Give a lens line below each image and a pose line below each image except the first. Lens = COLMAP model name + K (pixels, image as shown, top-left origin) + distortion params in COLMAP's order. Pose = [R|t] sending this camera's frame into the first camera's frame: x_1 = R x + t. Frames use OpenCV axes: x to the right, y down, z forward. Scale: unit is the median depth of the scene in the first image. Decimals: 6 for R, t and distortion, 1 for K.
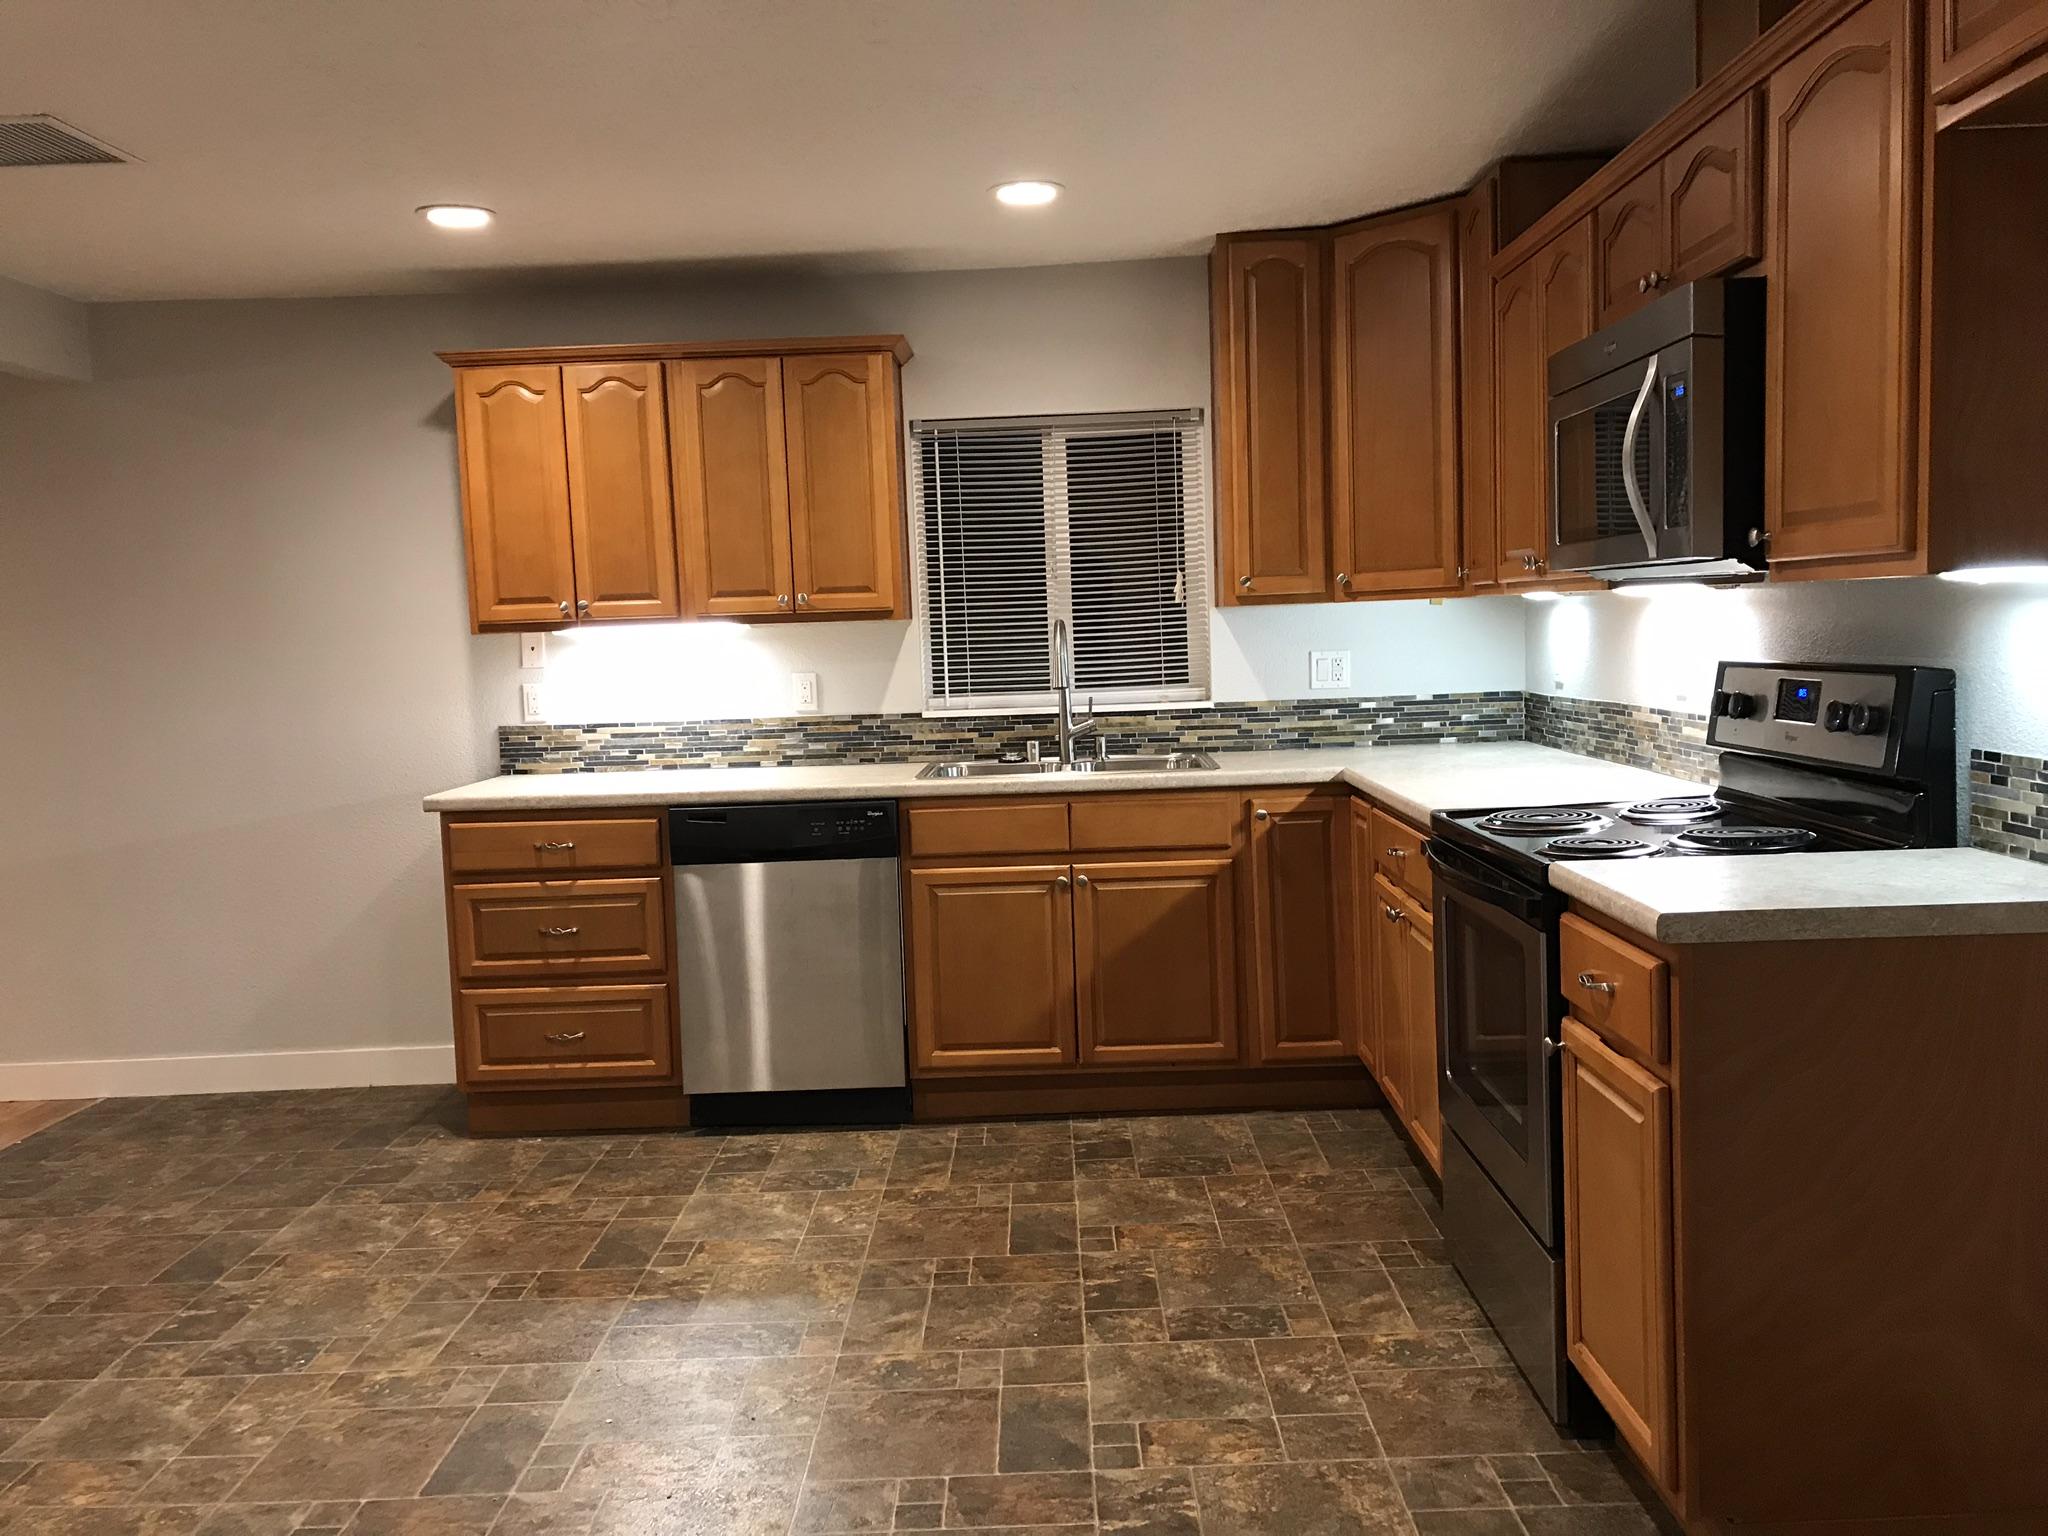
lens RADIAL K [[1677.7, 0, 1024.0], [0, 1677.7, 768.0], [0, 0, 1]] dist [0.030492, -0.010132]
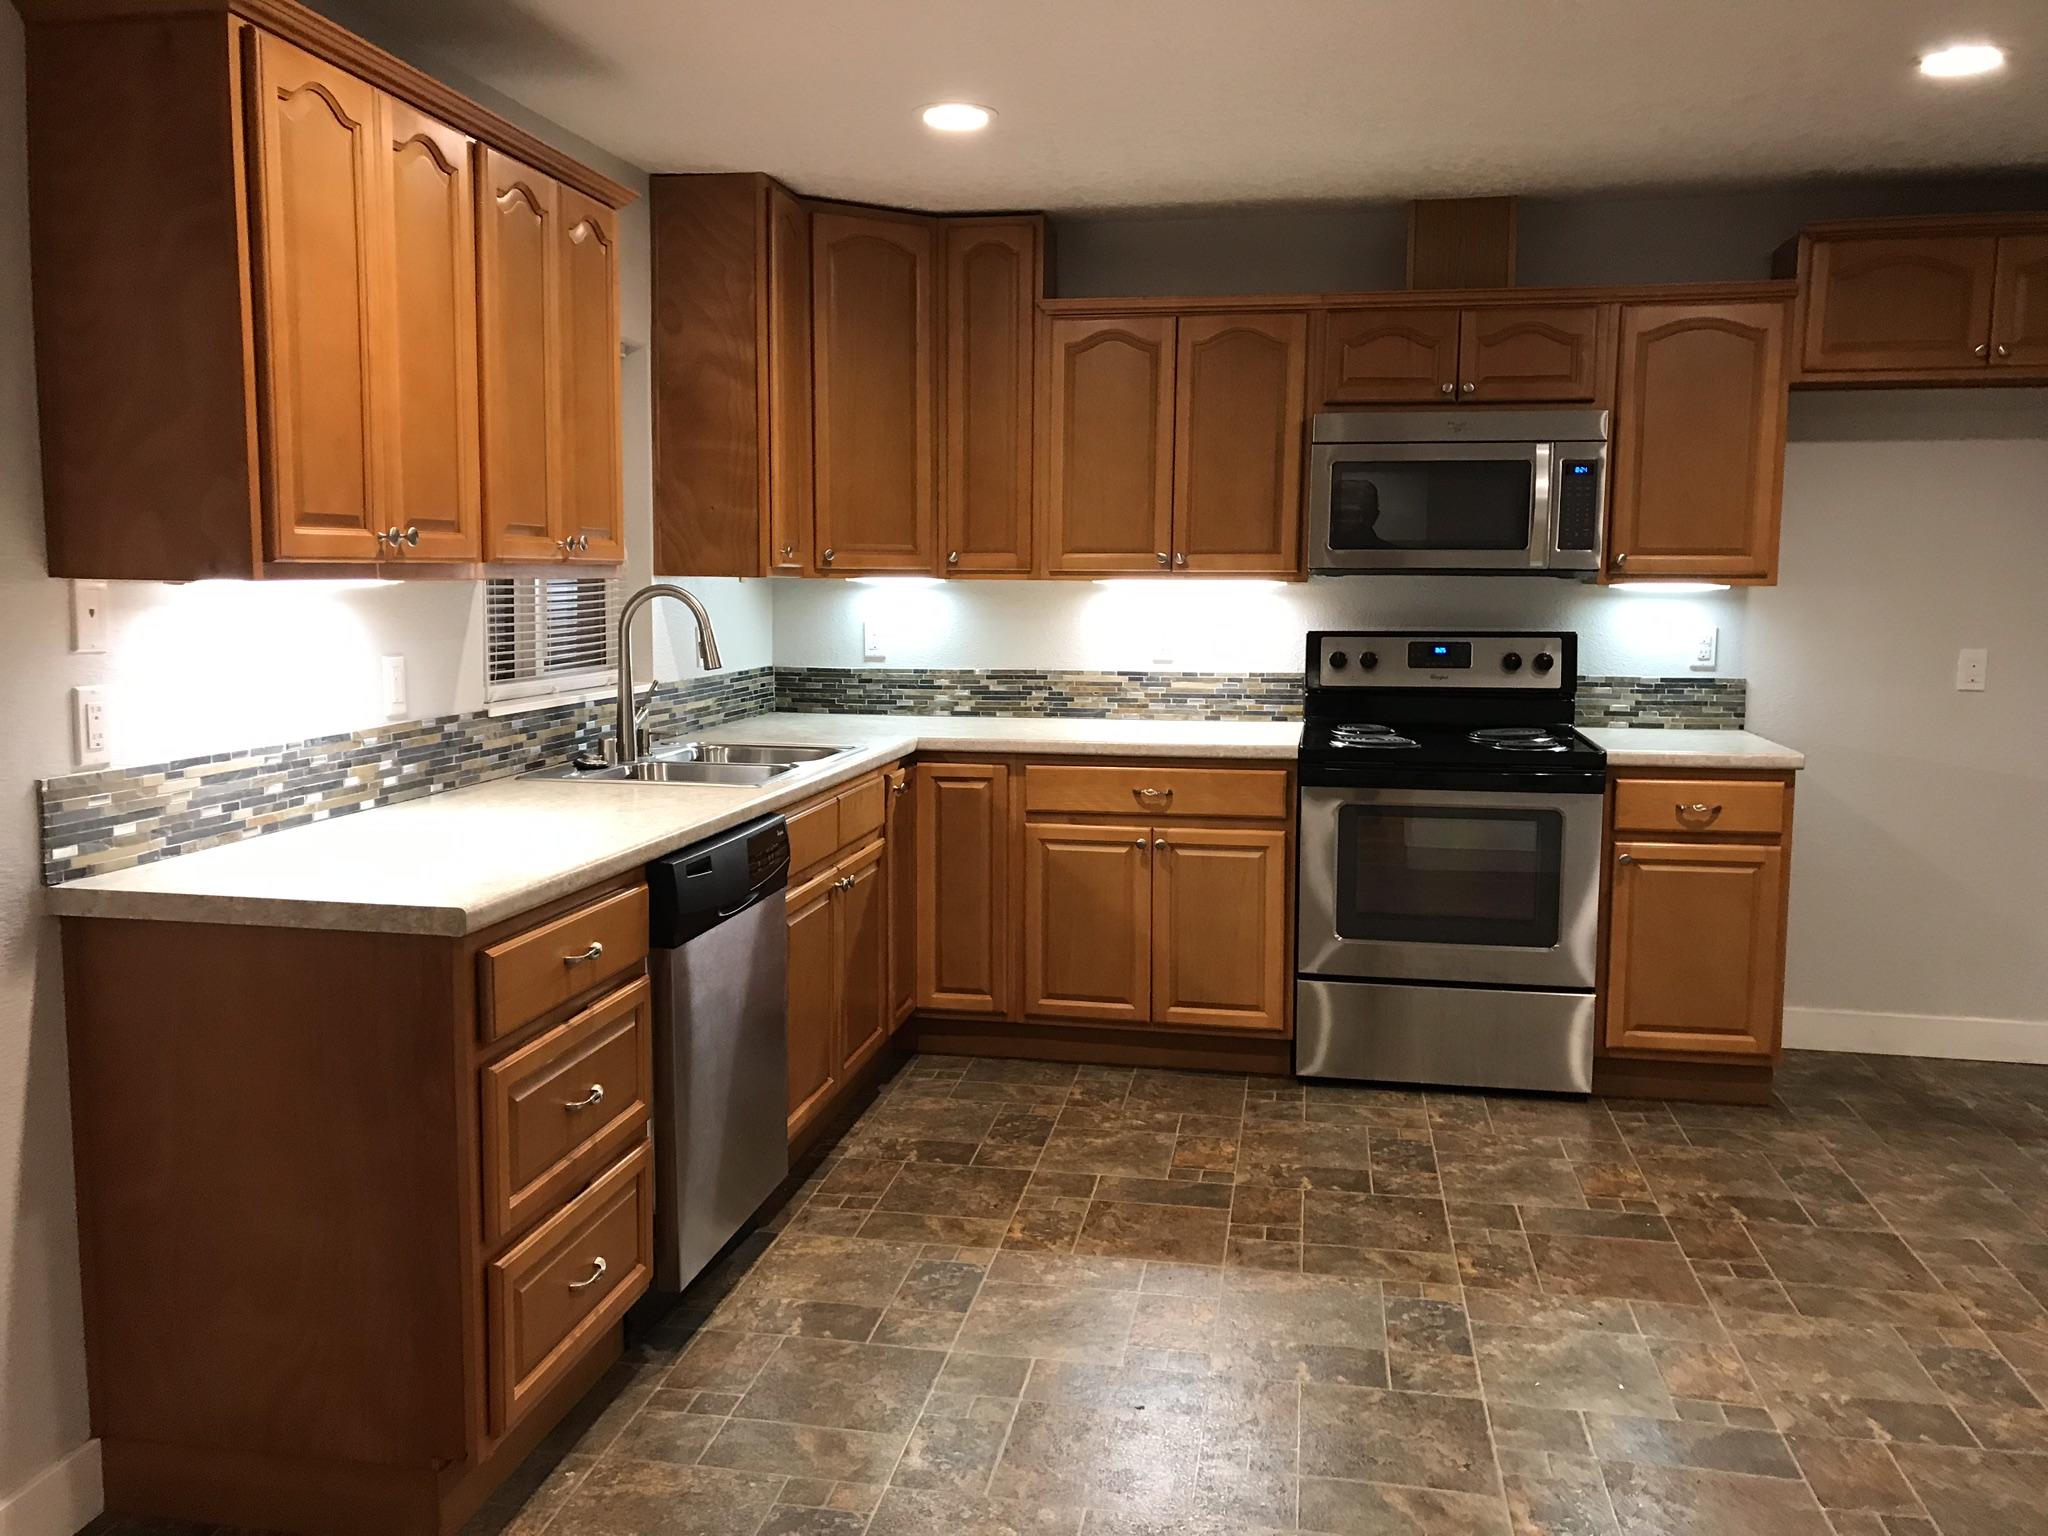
lens RADIAL K [[1648.6, 0, 1024.0], [0, 1648.6, 768.0], [0, 0, 1]] dist [0.054045, -0.057054]
pose [[0.169613, -0.077731, 0.982440, -0.806995], [0.071752, 0.995213, 0.066354, -0.044309], [-0.982895, 0.059238, 0.174379, 0.748709]]
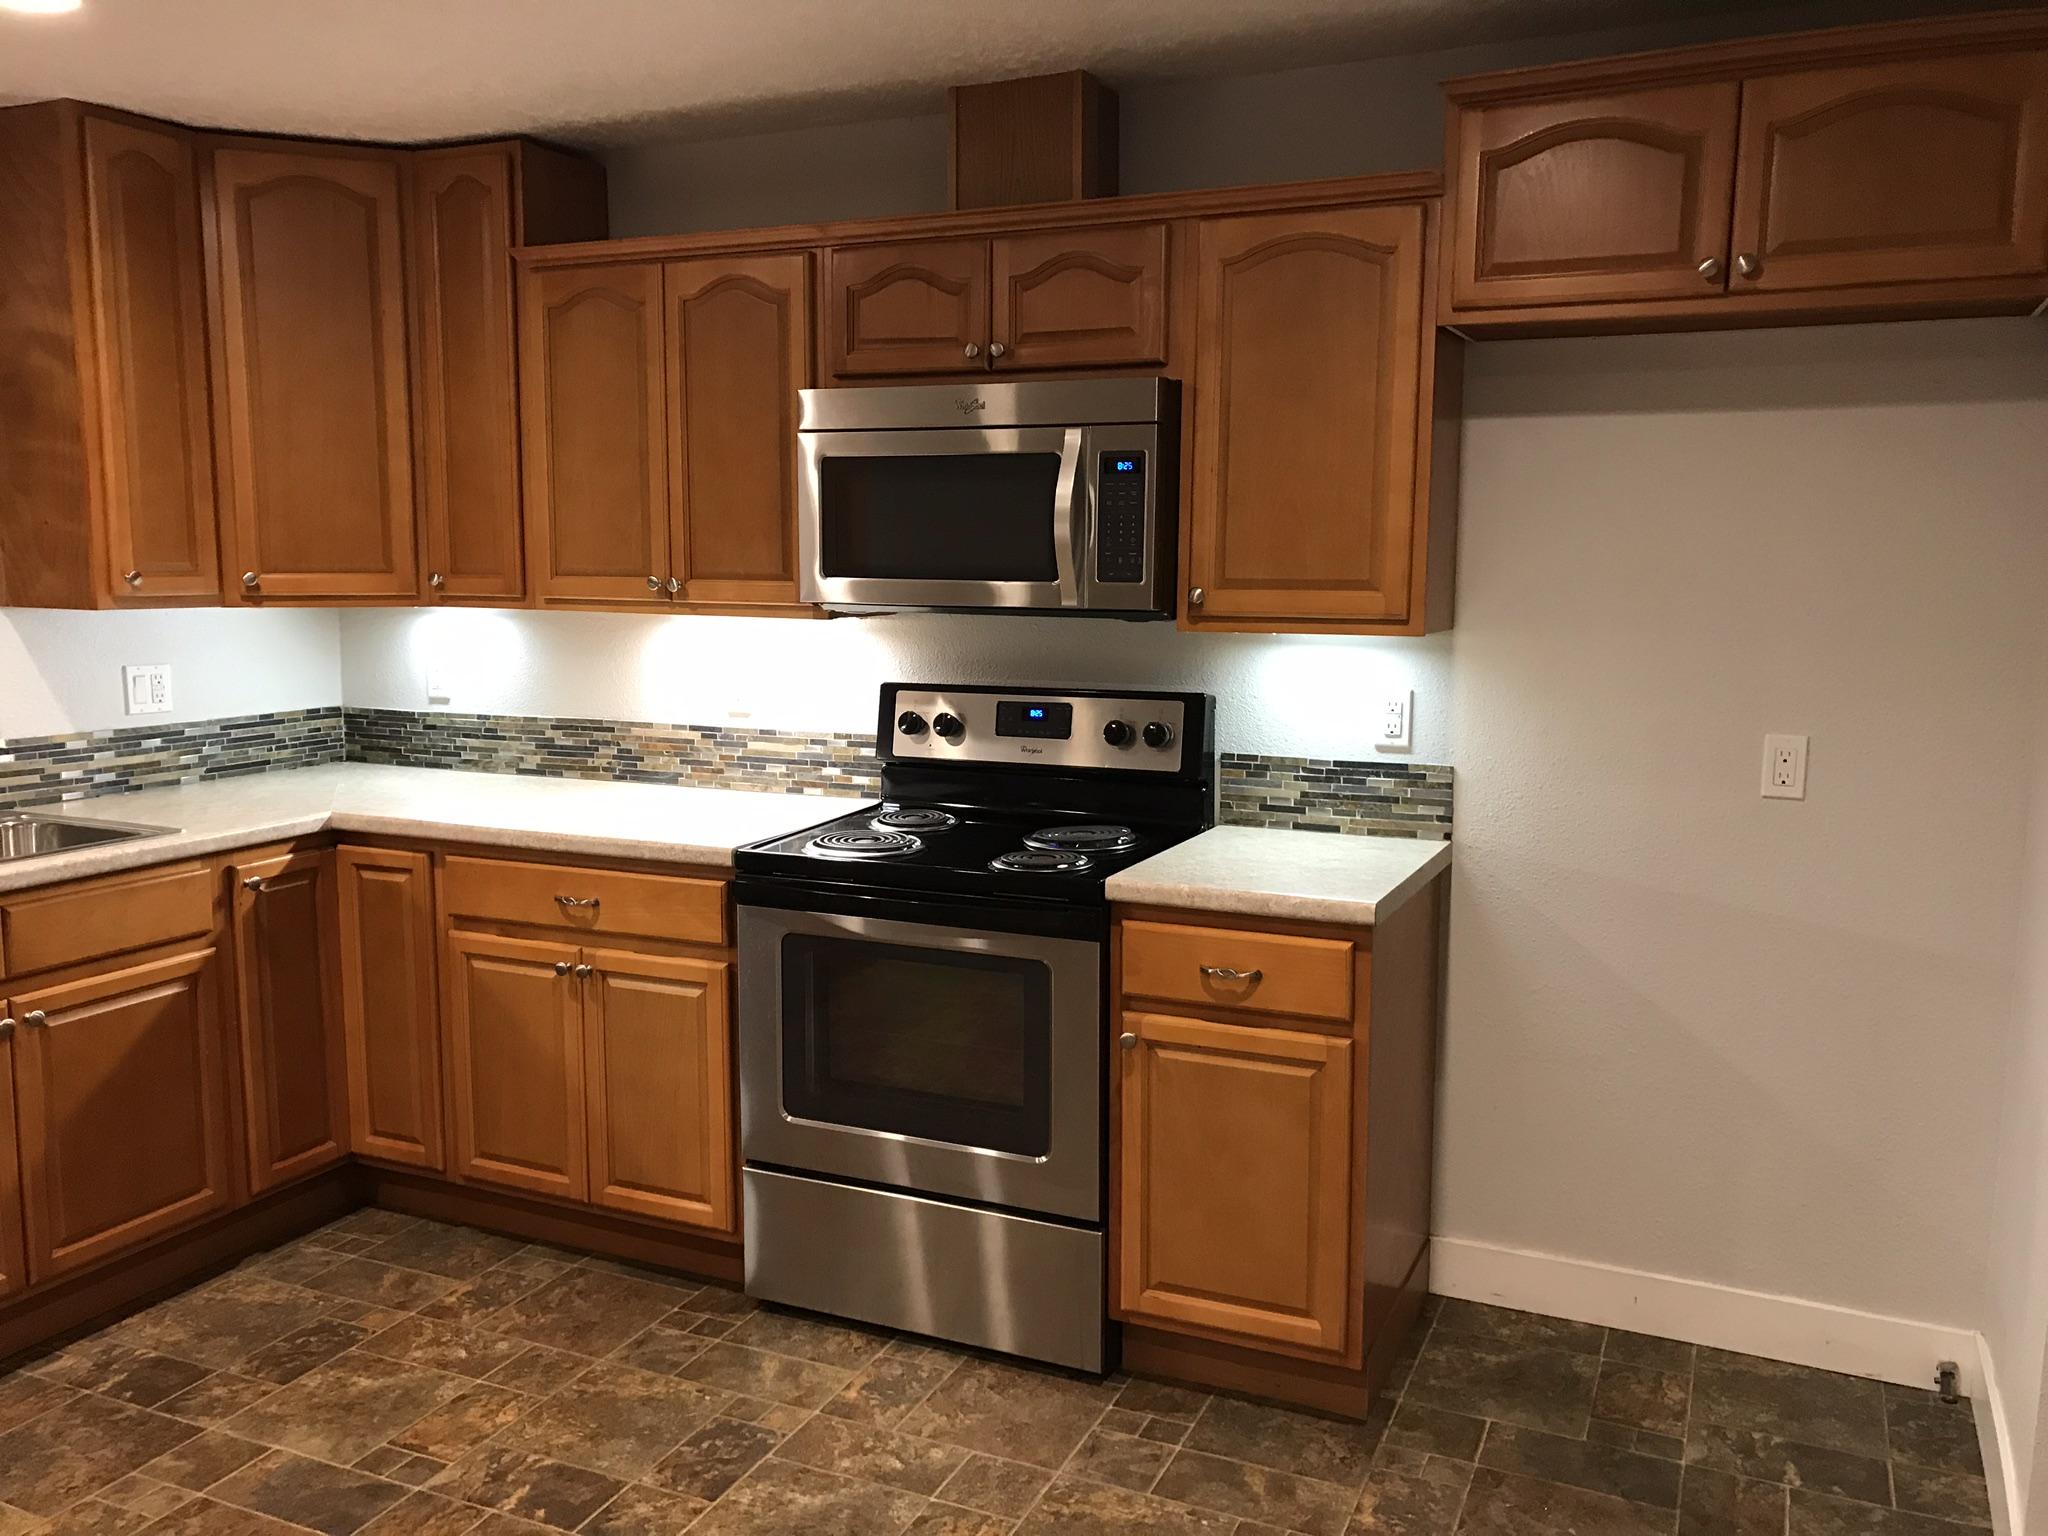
lens RADIAL K [[1677.7, 0, 1024.0], [0, 1677.7, 768.0], [0, 0, 1]] dist [0.030492, -0.010132]
pose [[0.404088, -0.079139, 0.911290, -0.421064], [0.058148, 0.996458, 0.060751, -0.052047], [-0.912870, 0.028441, 0.407258, 0.347721]]
